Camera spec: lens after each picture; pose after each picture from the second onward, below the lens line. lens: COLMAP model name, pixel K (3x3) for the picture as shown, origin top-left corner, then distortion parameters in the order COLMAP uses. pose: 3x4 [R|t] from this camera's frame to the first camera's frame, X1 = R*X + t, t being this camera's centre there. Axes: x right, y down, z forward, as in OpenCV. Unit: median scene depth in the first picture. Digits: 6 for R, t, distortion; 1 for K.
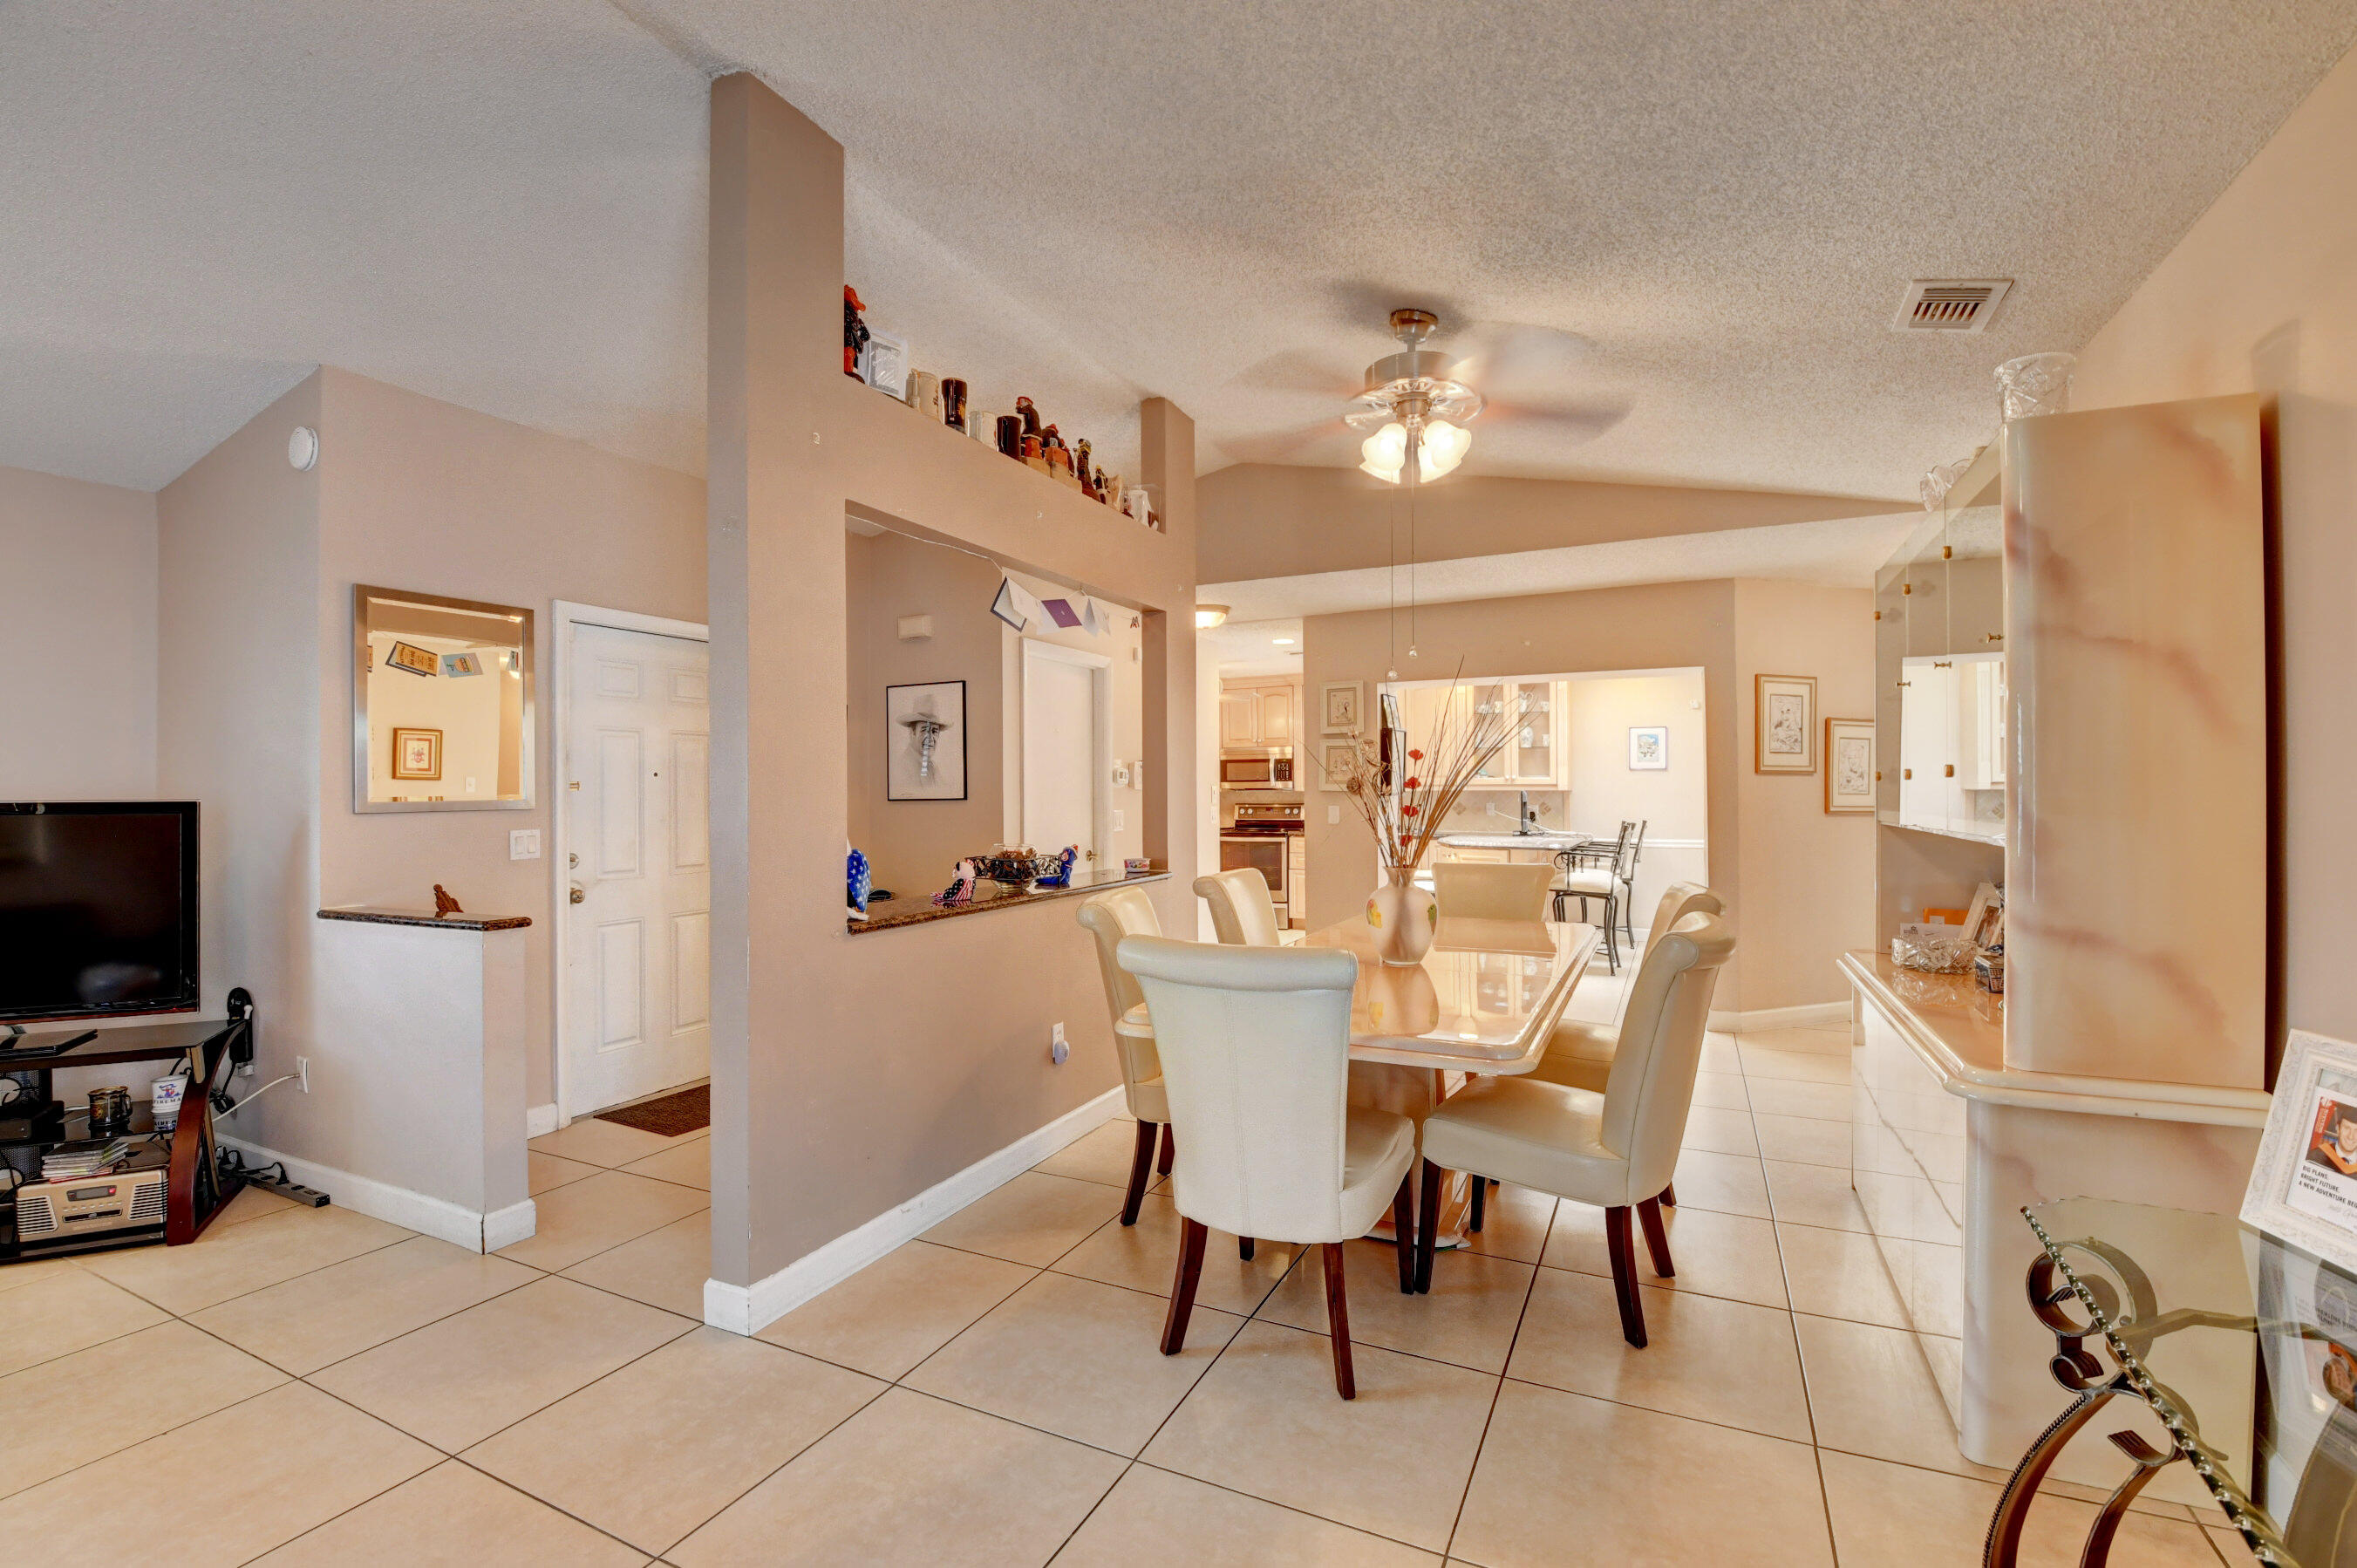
lens RADIAL K [[1050.1, 0, 1179.0], [0, 1050.1, 795.3], [0, 0, 1]] dist [-0.008963, -0.000441]
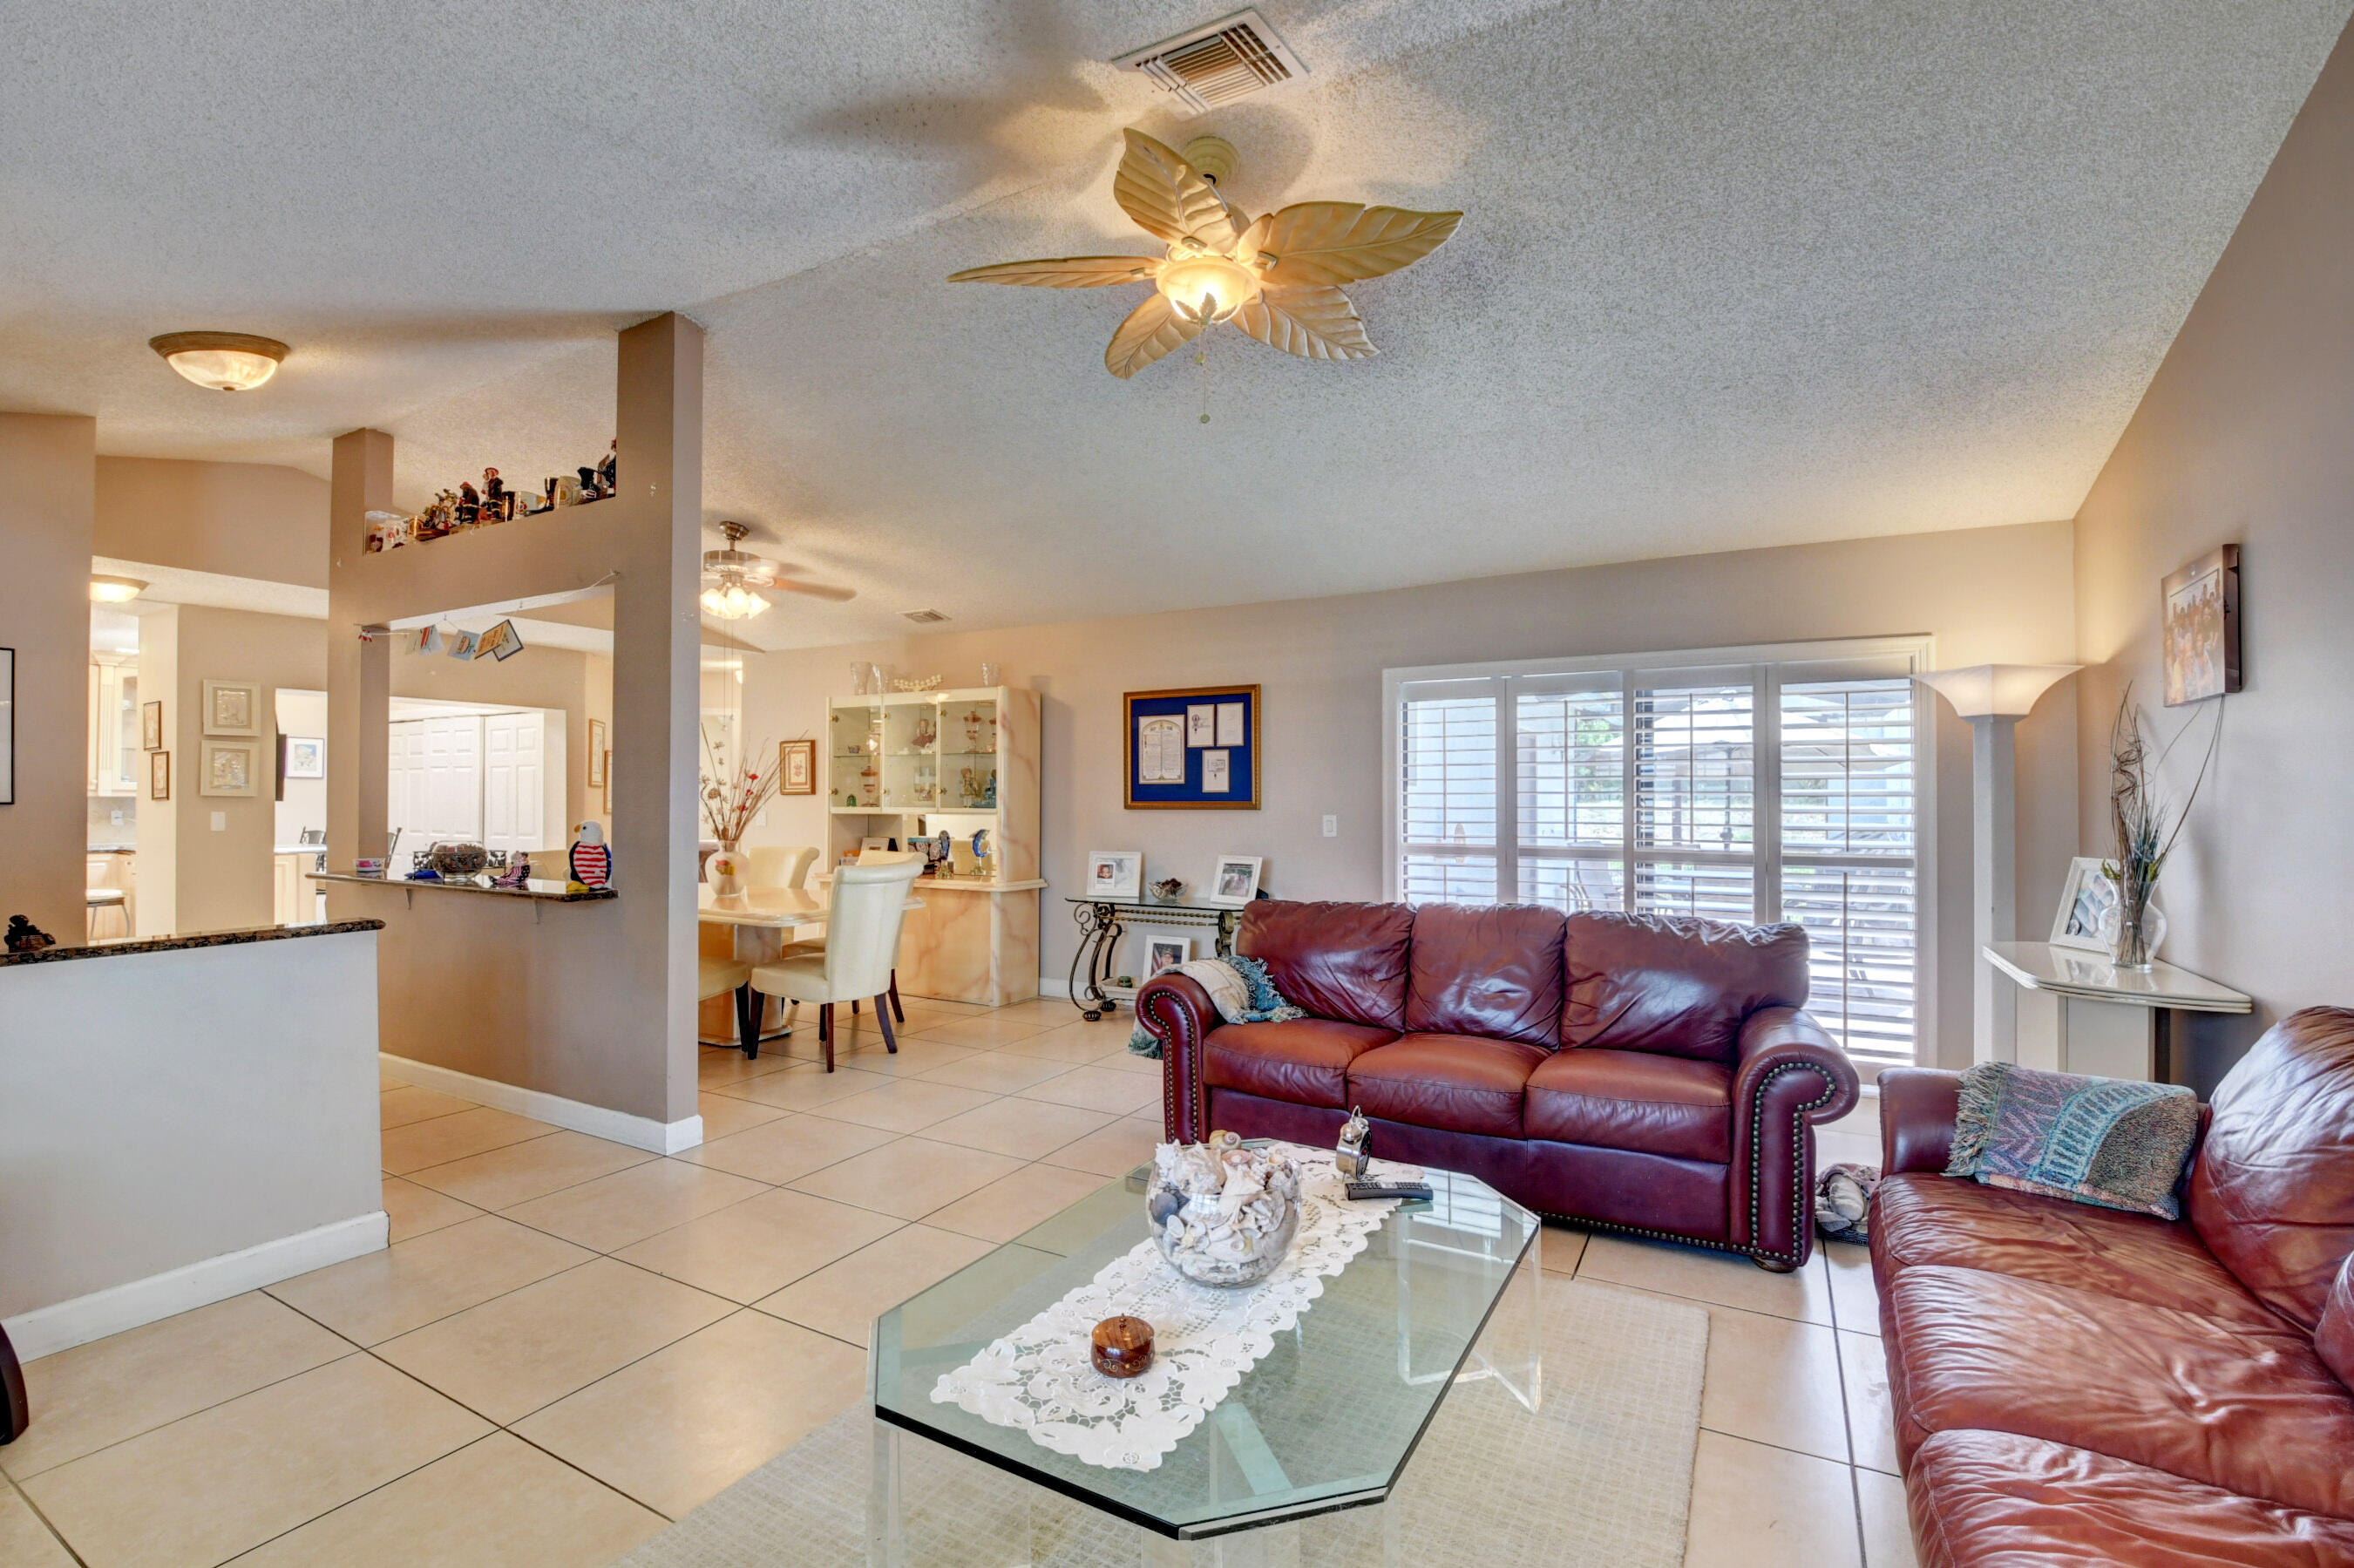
lens RADIAL K [[1048.8, 0, 1182.9], [0, 1048.8, 781.6], [0, 0, 1]] dist [-0.008963, -0.000441]
pose [[0.066314, 0.023835, 0.997514, -0.651653], [0.002341, 0.999708, -0.024043, 0.006746], [-0.997796, 0.003929, 0.066239, 0.057367]]
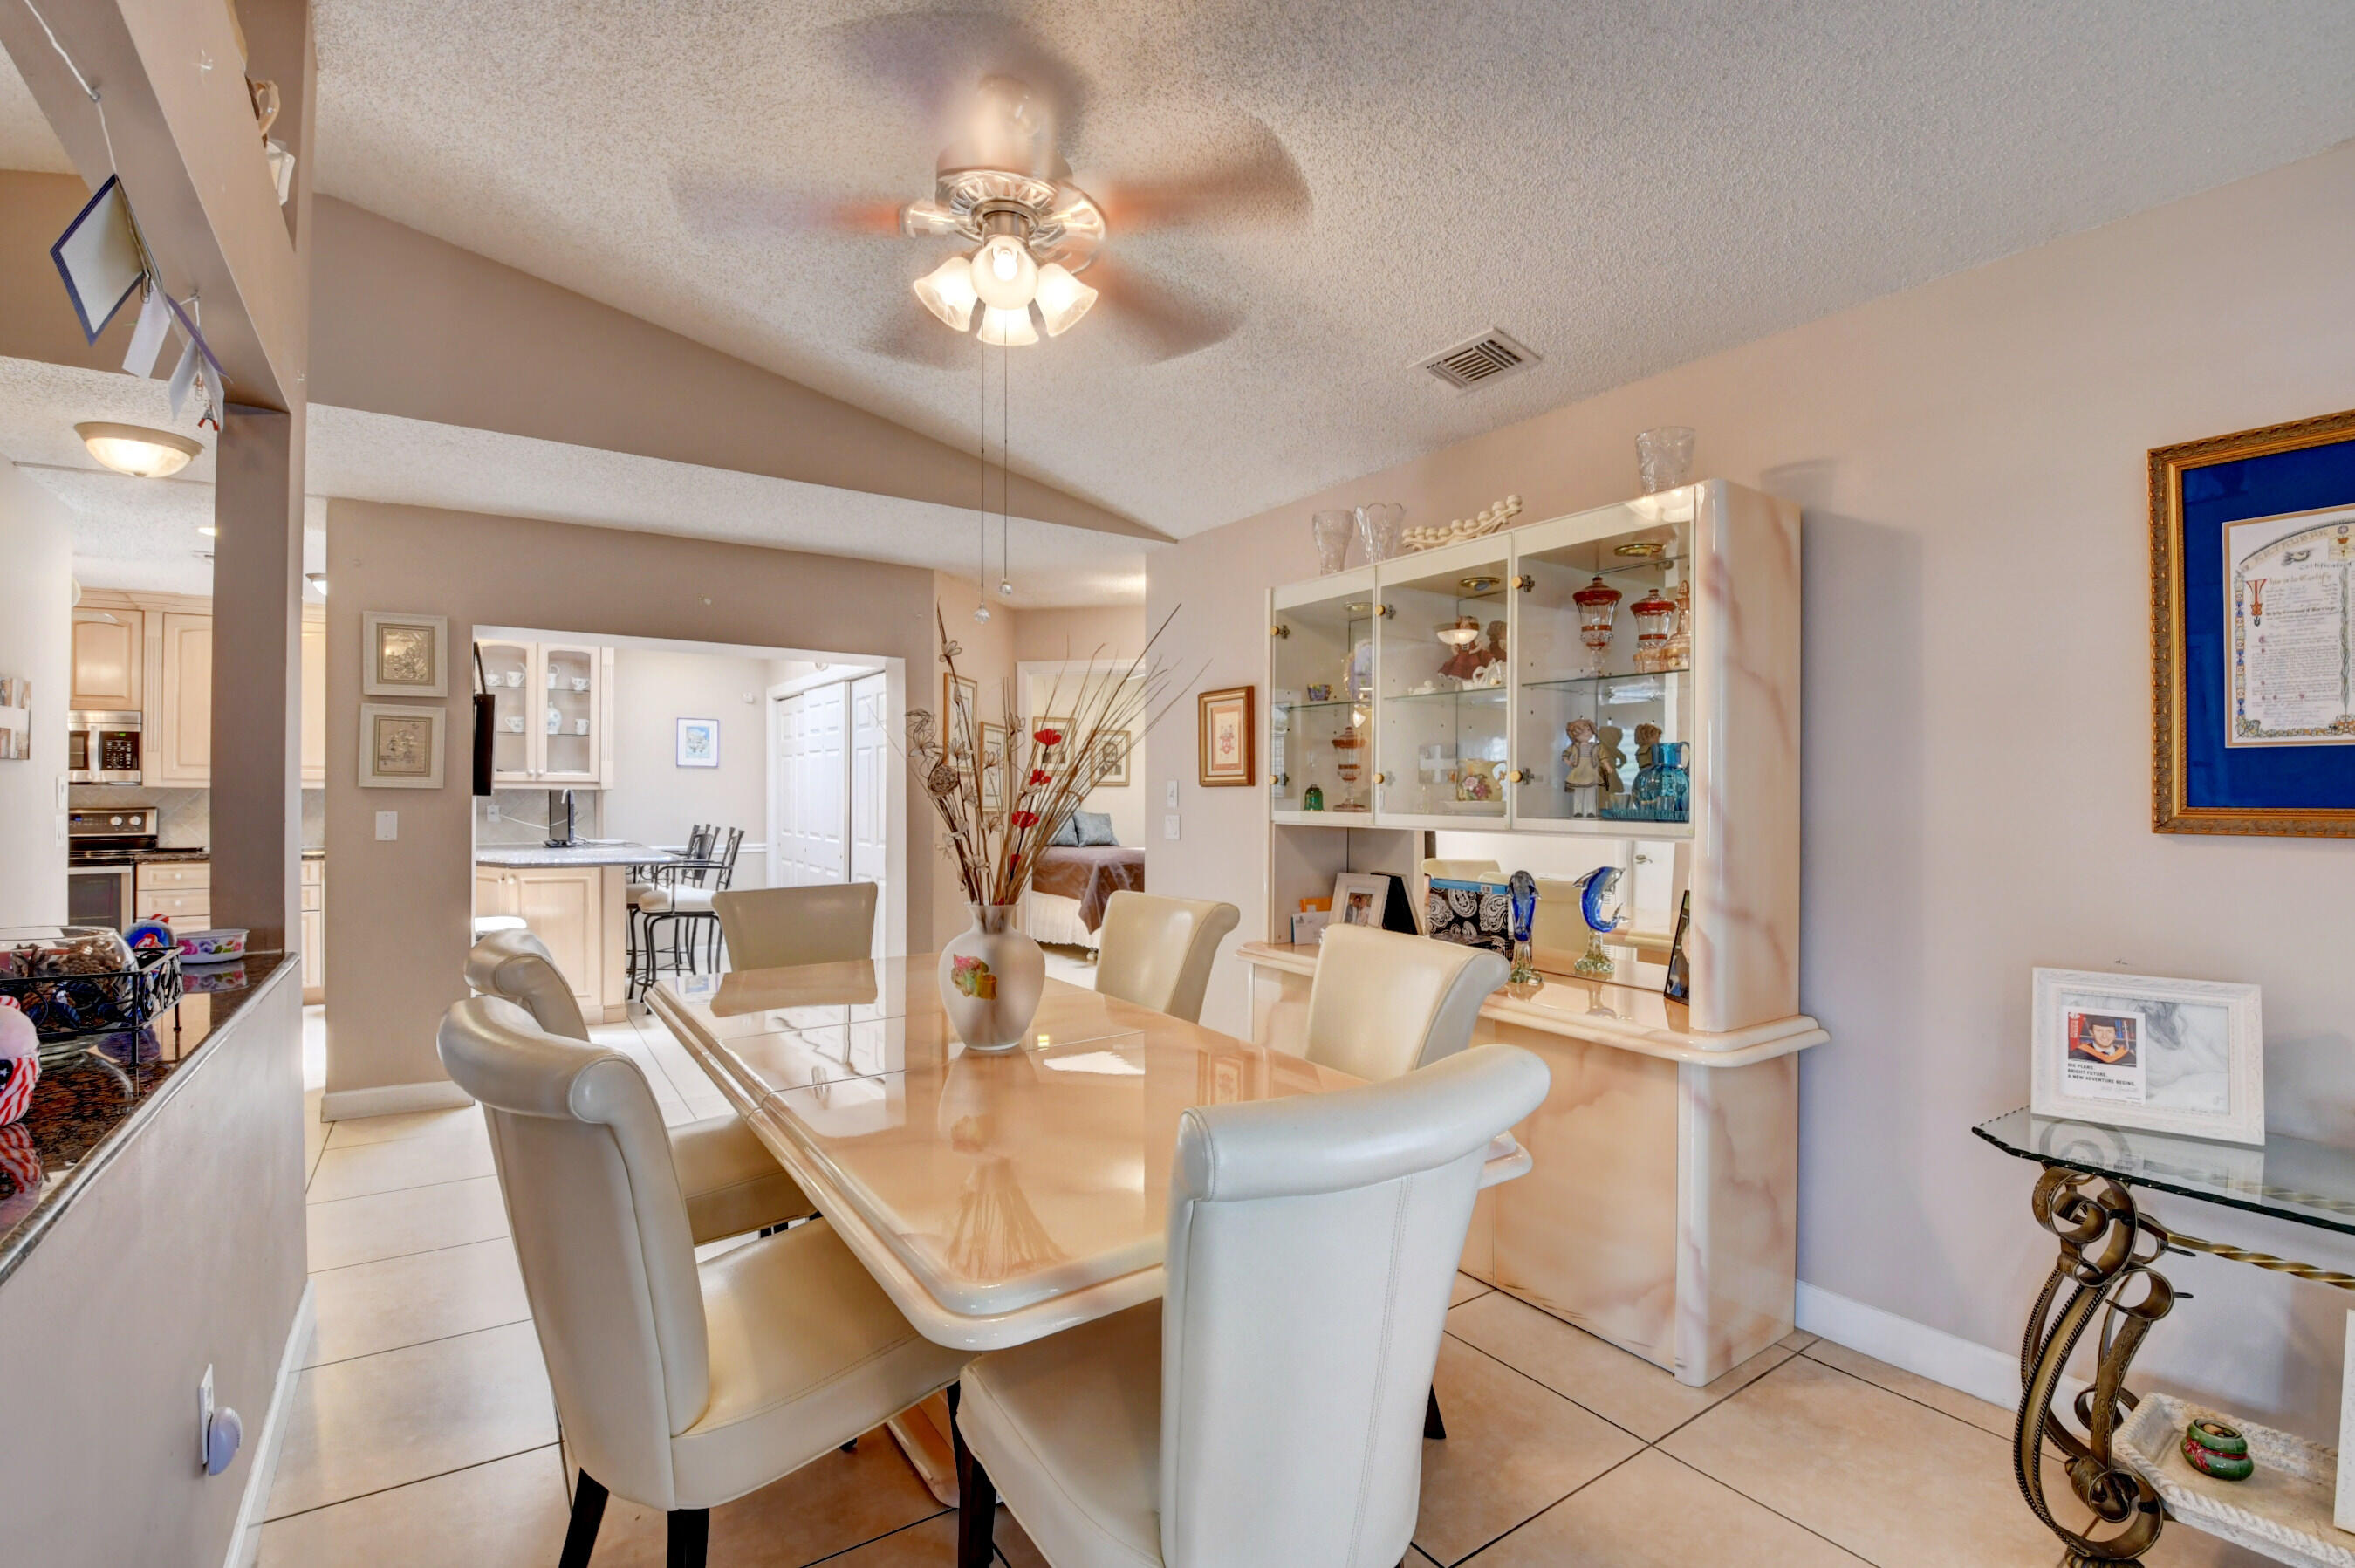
lens RADIAL K [[1049.2, 0, 1178.0], [0, 1049.2, 775.3], [0, 0, 1]] dist [-0.008963, -0.000441]
pose [[0.502628, 0.019794, 0.864276, -0.136662], [-0.002628, 0.999768, -0.021368, 0.000339], [-0.864499, 0.008469, 0.502563, 0.245516]]
